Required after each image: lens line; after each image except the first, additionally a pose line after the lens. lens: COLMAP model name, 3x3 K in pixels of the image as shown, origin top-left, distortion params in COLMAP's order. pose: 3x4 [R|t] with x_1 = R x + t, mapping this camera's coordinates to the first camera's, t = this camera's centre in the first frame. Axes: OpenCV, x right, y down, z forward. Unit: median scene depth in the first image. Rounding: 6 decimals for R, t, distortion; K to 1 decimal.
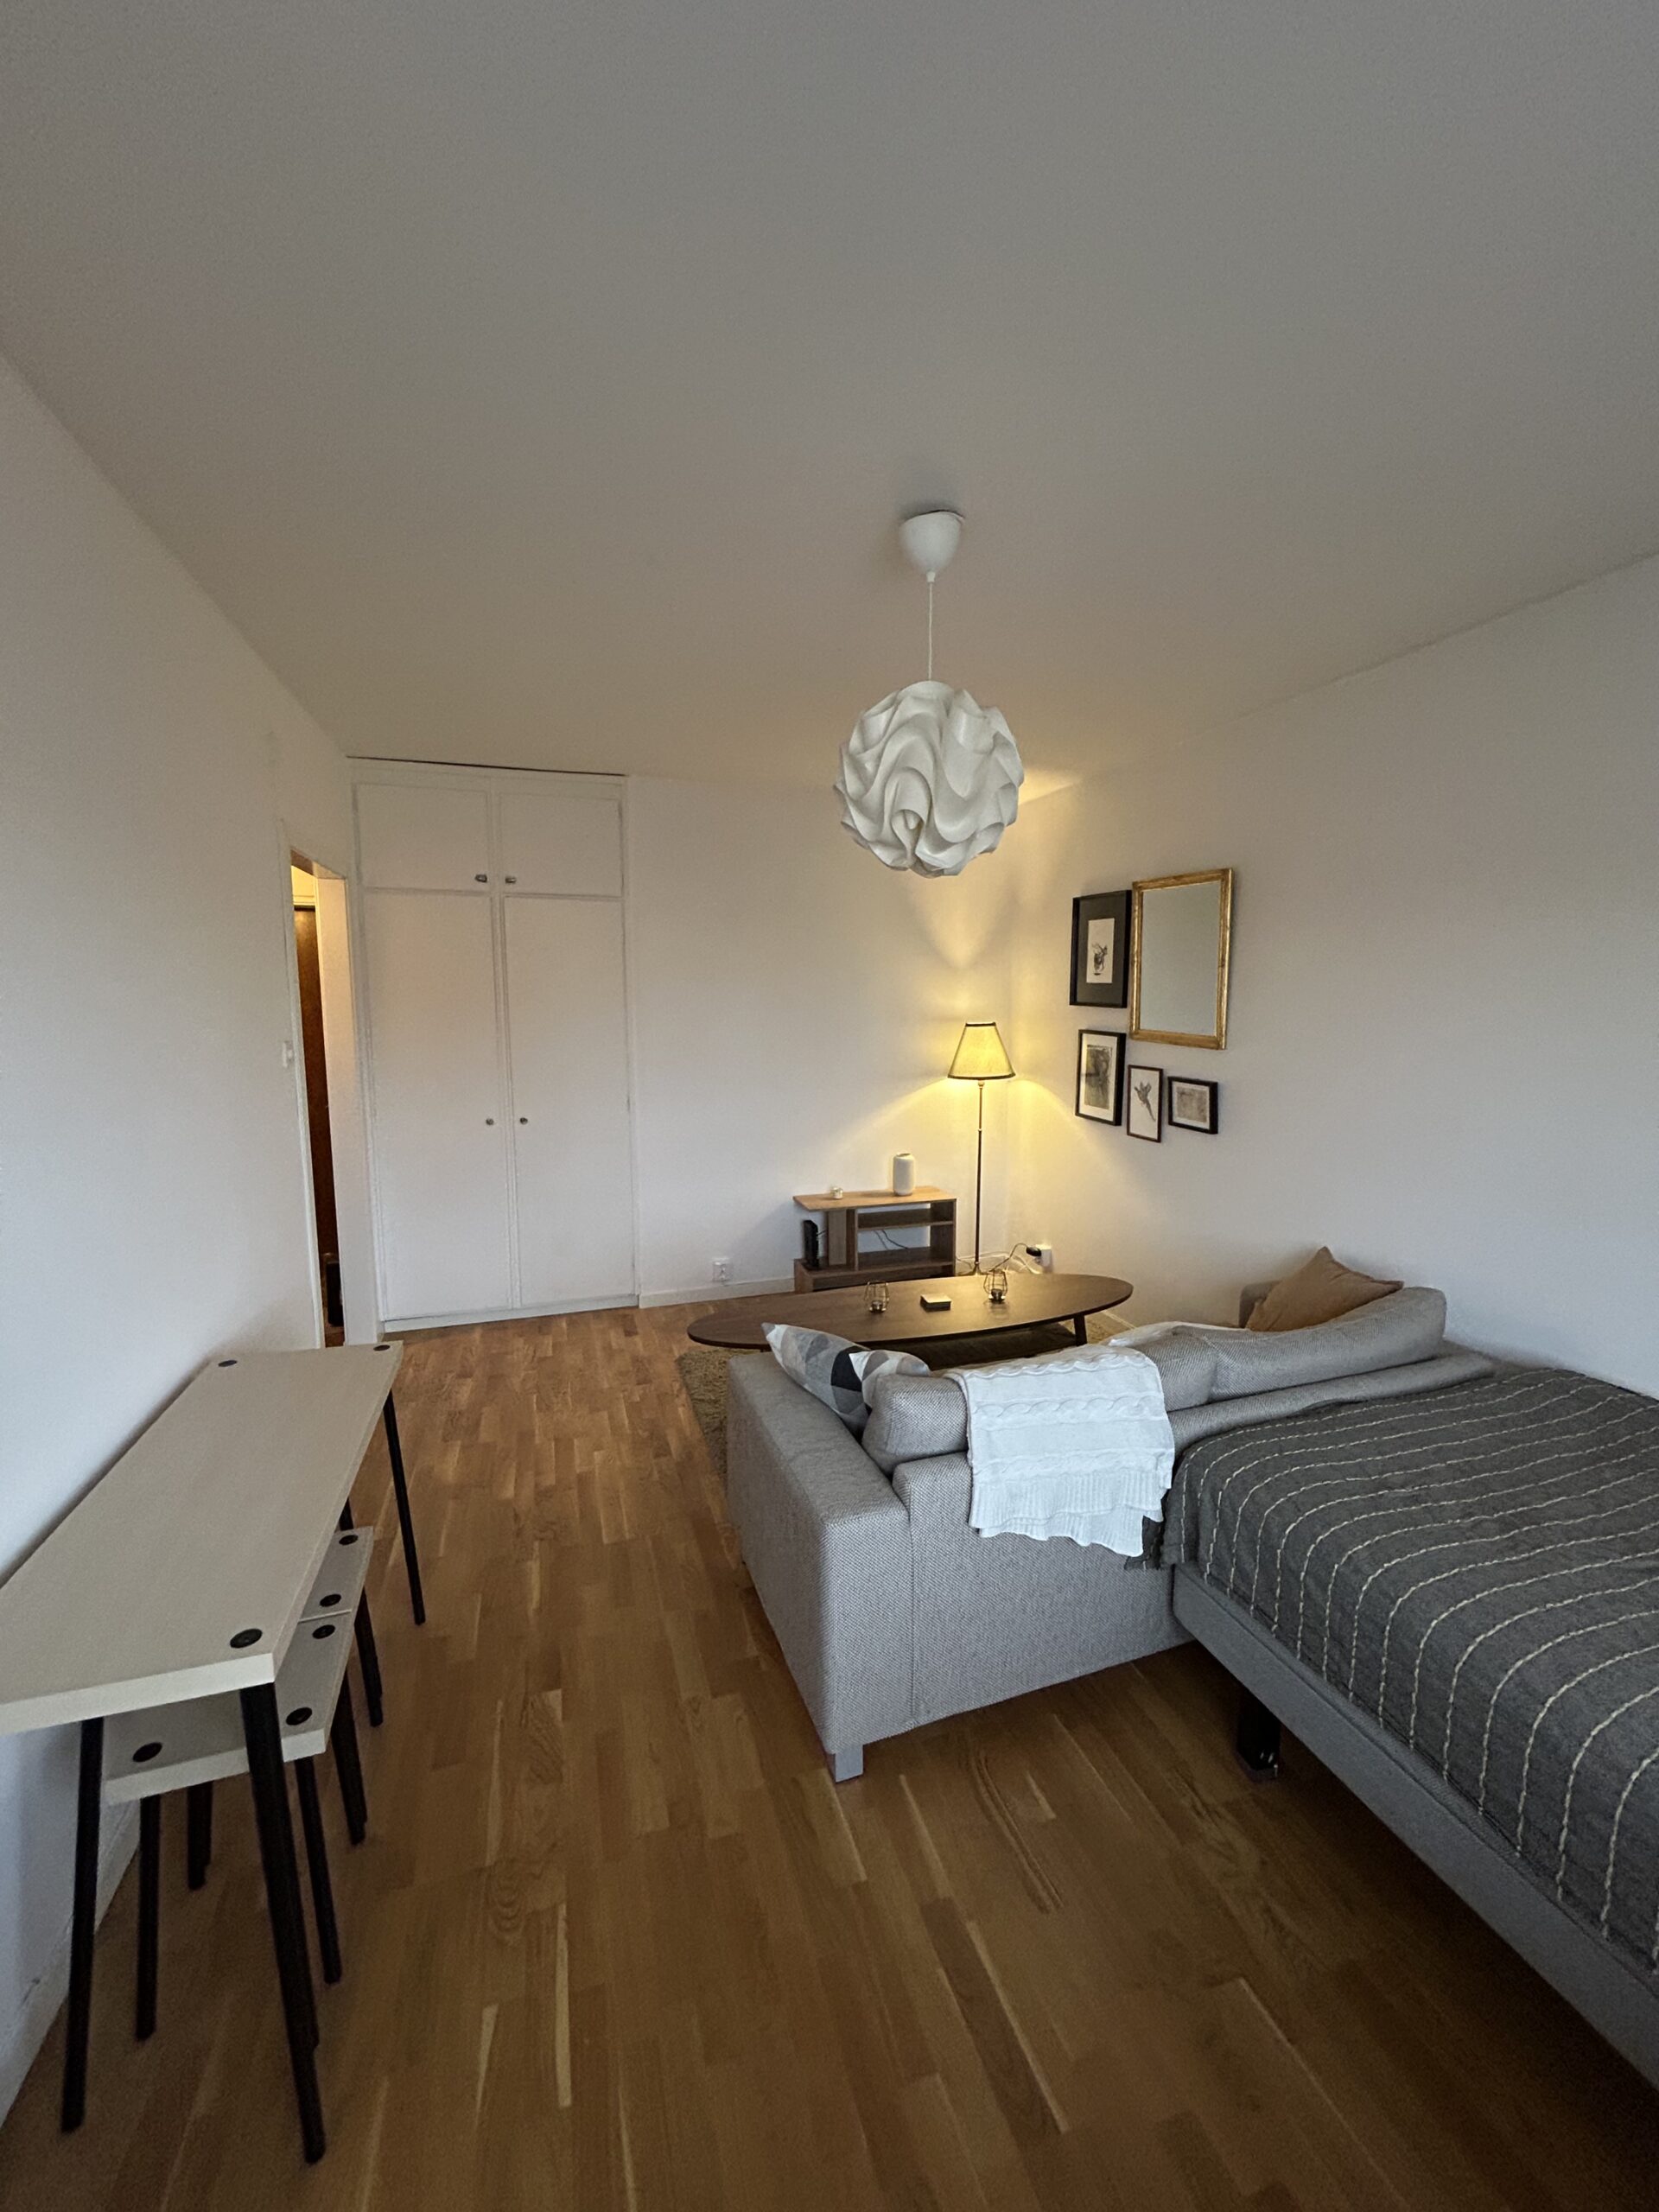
lens RADIAL K [[876.9, 0, 823.6], [0, 876.9, 1100.1], [0, 0, 1]] dist [-0.041529, -0.000161]
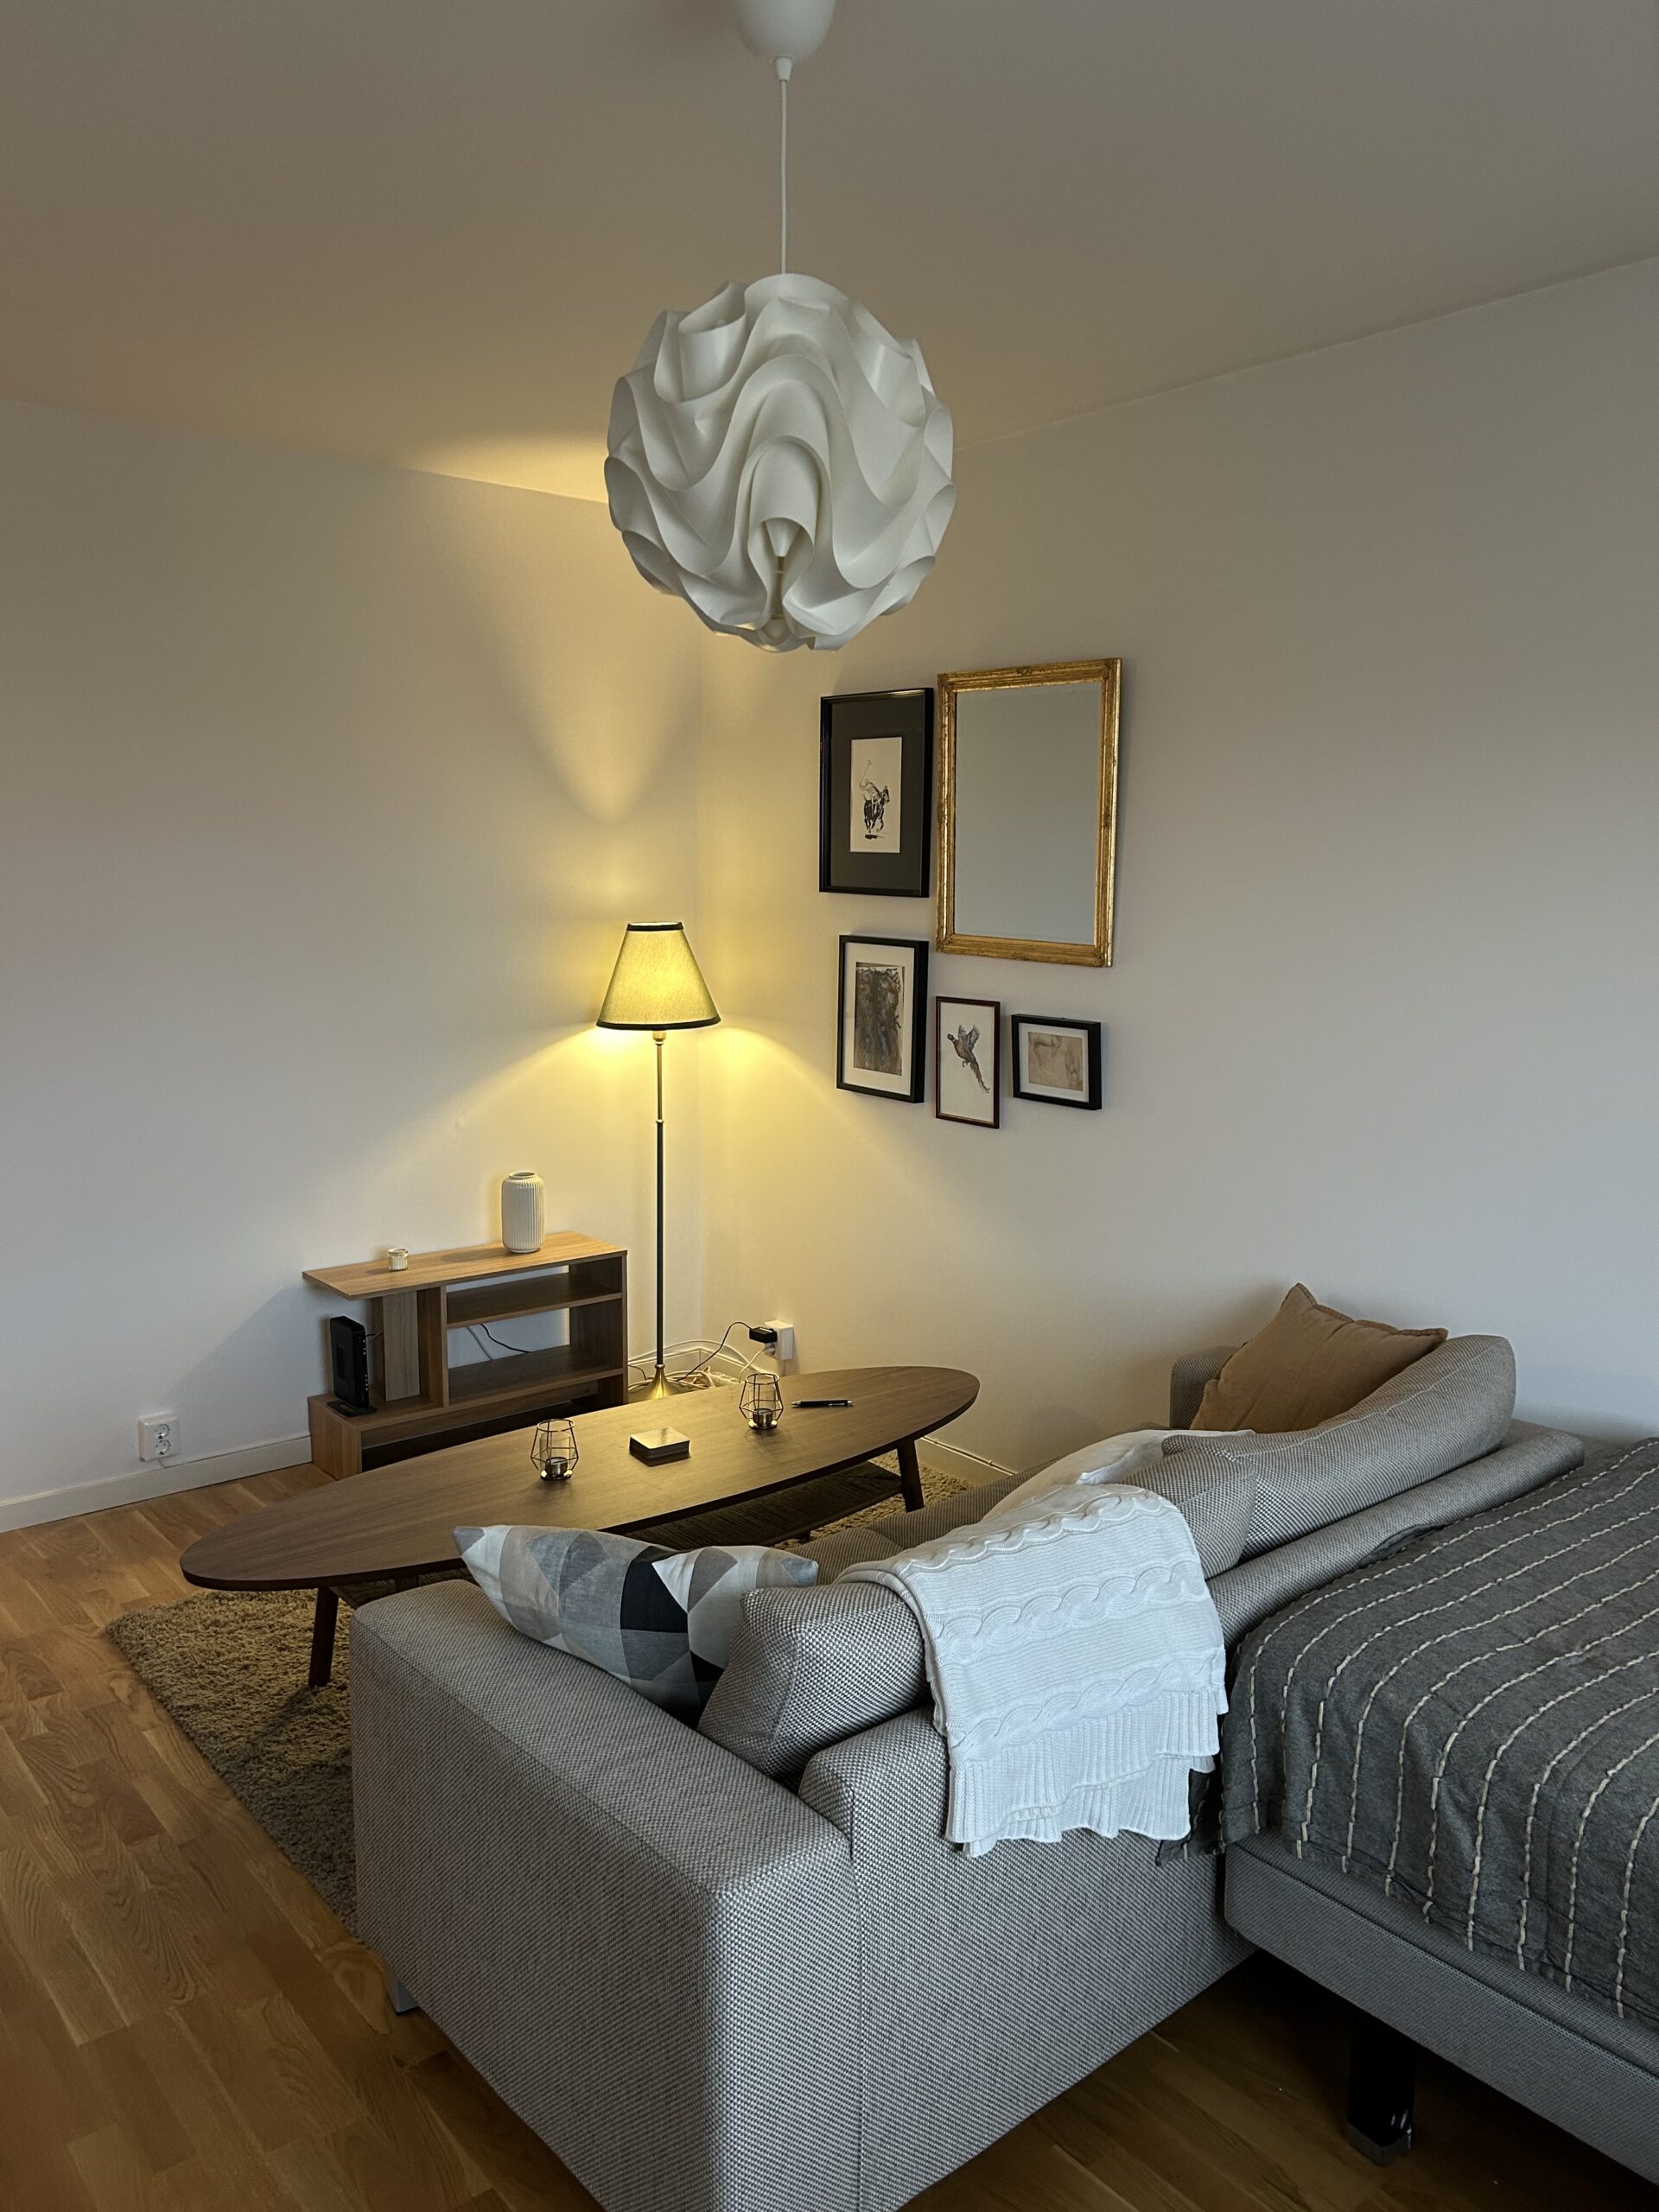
lens RADIAL K [[1619.5, 0, 829.5], [0, 1619.5, 1106.0], [0, 0, 1]] dist [0.031010, -0.083633]
pose [[0.929949, -0.045273, 0.364890, -0.145798], [0.036091, 0.998838, 0.031947, -0.006537], [-0.365912, -0.016540, 0.930502, 0.043277]]
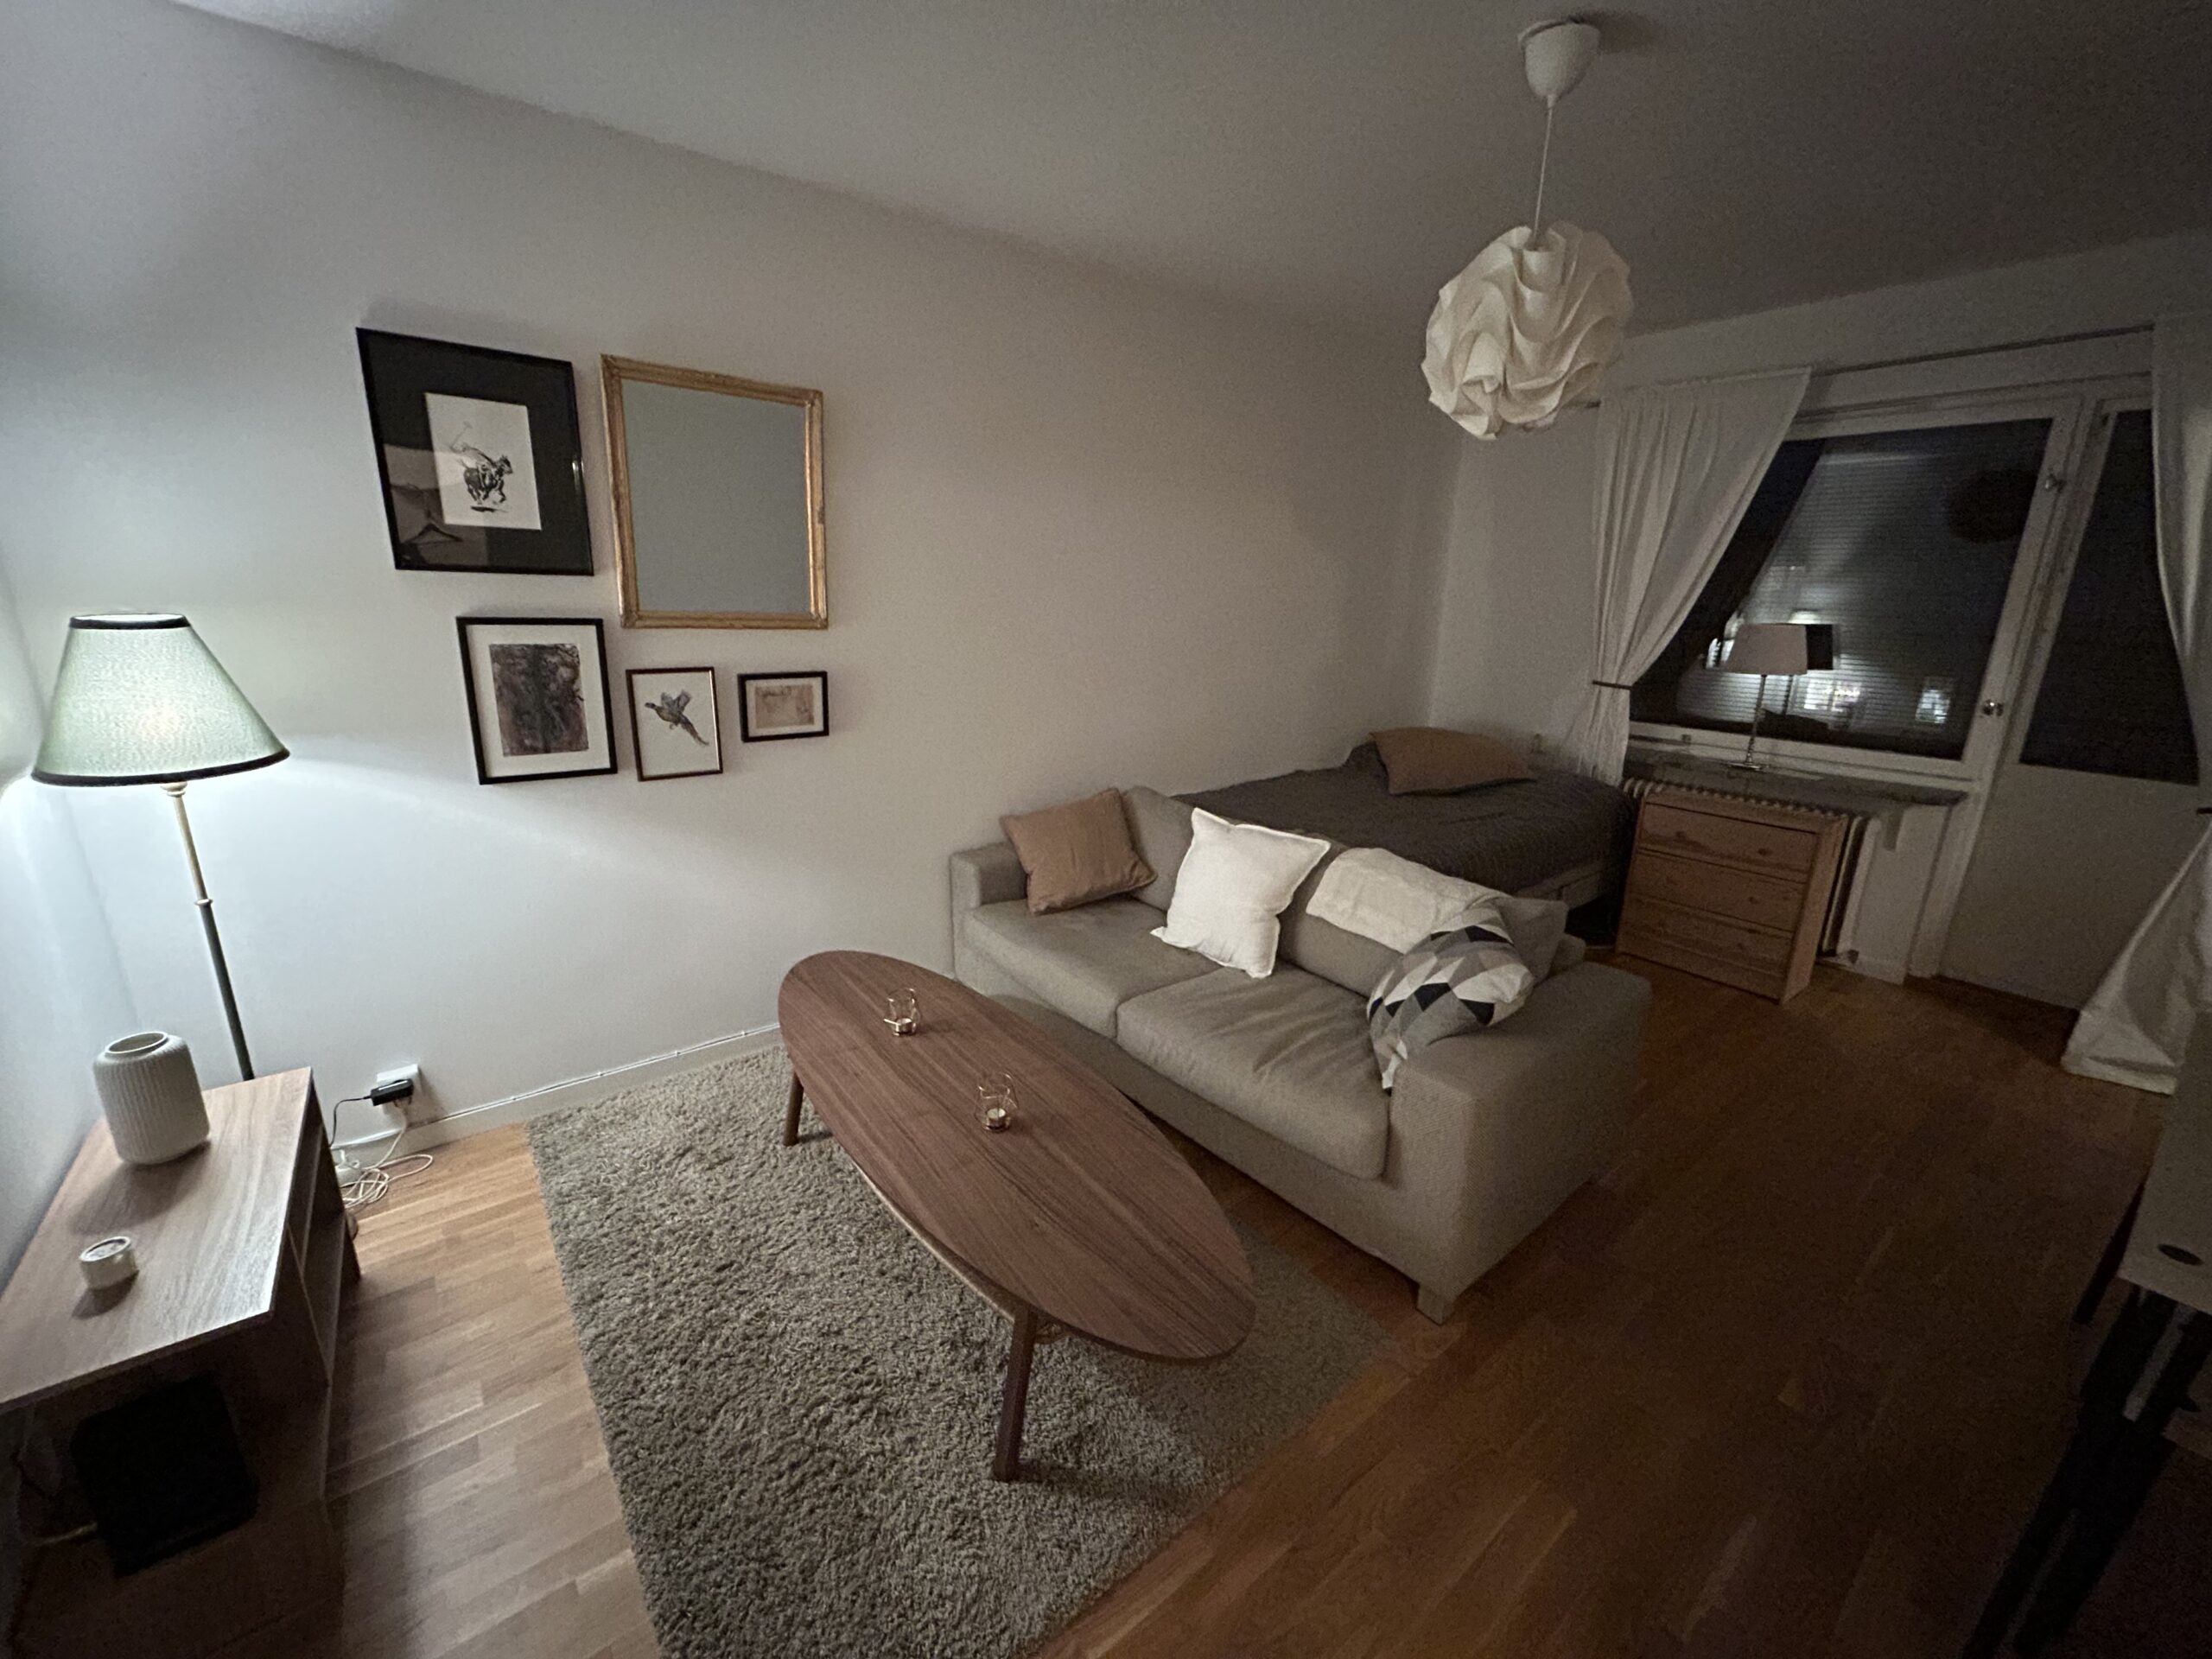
lens RADIAL K [[876.9, 0, 1106.0], [0, 876.9, 829.5], [0, 0, 1]] dist [-0.041529, -0.000161]
pose [[-0.348932, -0.263932, 0.899214, -0.472775], [0.080423, 0.947549, 0.309326, -0.128991], [-0.933691, 0.180252, -0.309404, 1.206839]]
